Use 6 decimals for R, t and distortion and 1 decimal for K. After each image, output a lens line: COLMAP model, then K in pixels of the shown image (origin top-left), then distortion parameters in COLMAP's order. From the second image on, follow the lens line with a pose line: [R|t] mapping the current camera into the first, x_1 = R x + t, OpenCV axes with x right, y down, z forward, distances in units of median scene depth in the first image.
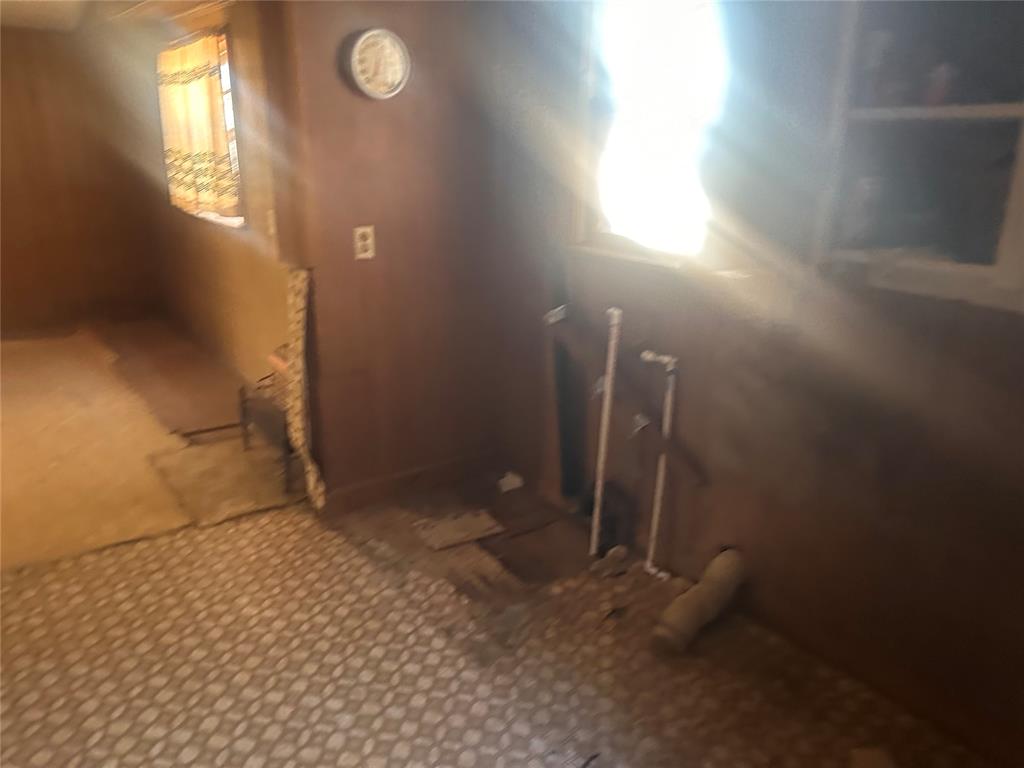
lens RADIAL K [[731.6, 0, 512.0], [0, 731.6, 384.0], [0, 0, 1]] dist [0.001374, 0.000293]
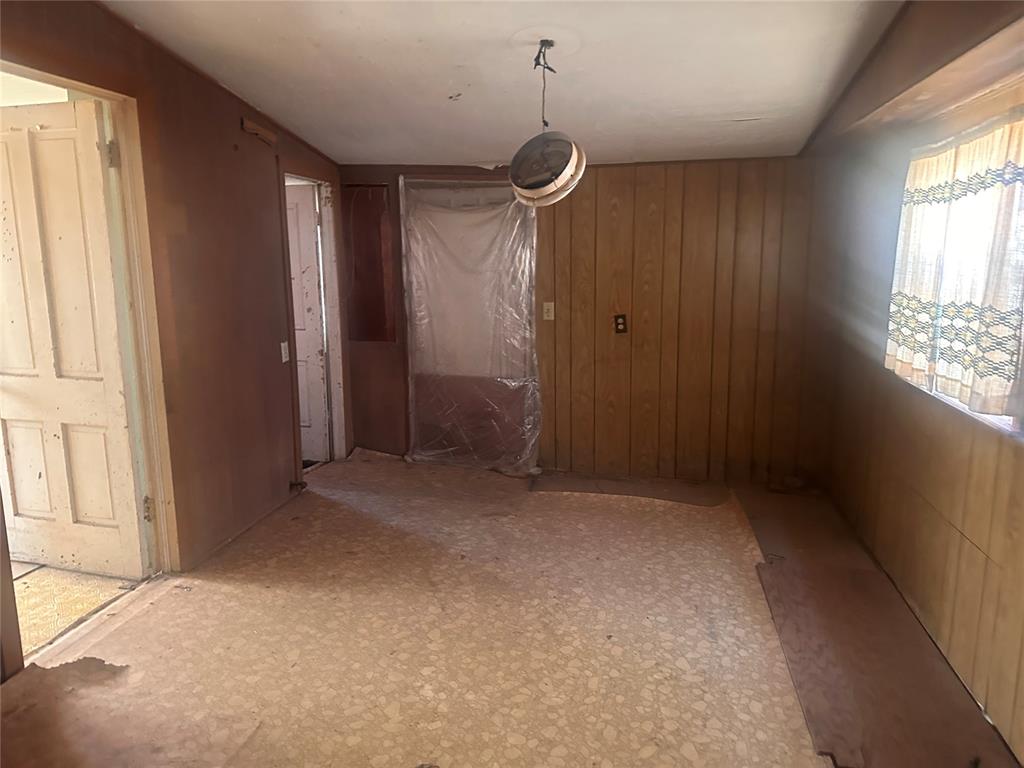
lens RADIAL K [[731.6, 0, 512.0], [0, 731.6, 384.0], [0, 0, 1]] dist [0.001374, 0.000293]
pose [[0.662239, 0.118518, -0.739860, -0.194844], [-0.233403, 0.970913, -0.053386, -0.120180], [0.712012, 0.208040, 0.670640, 0.305938]]
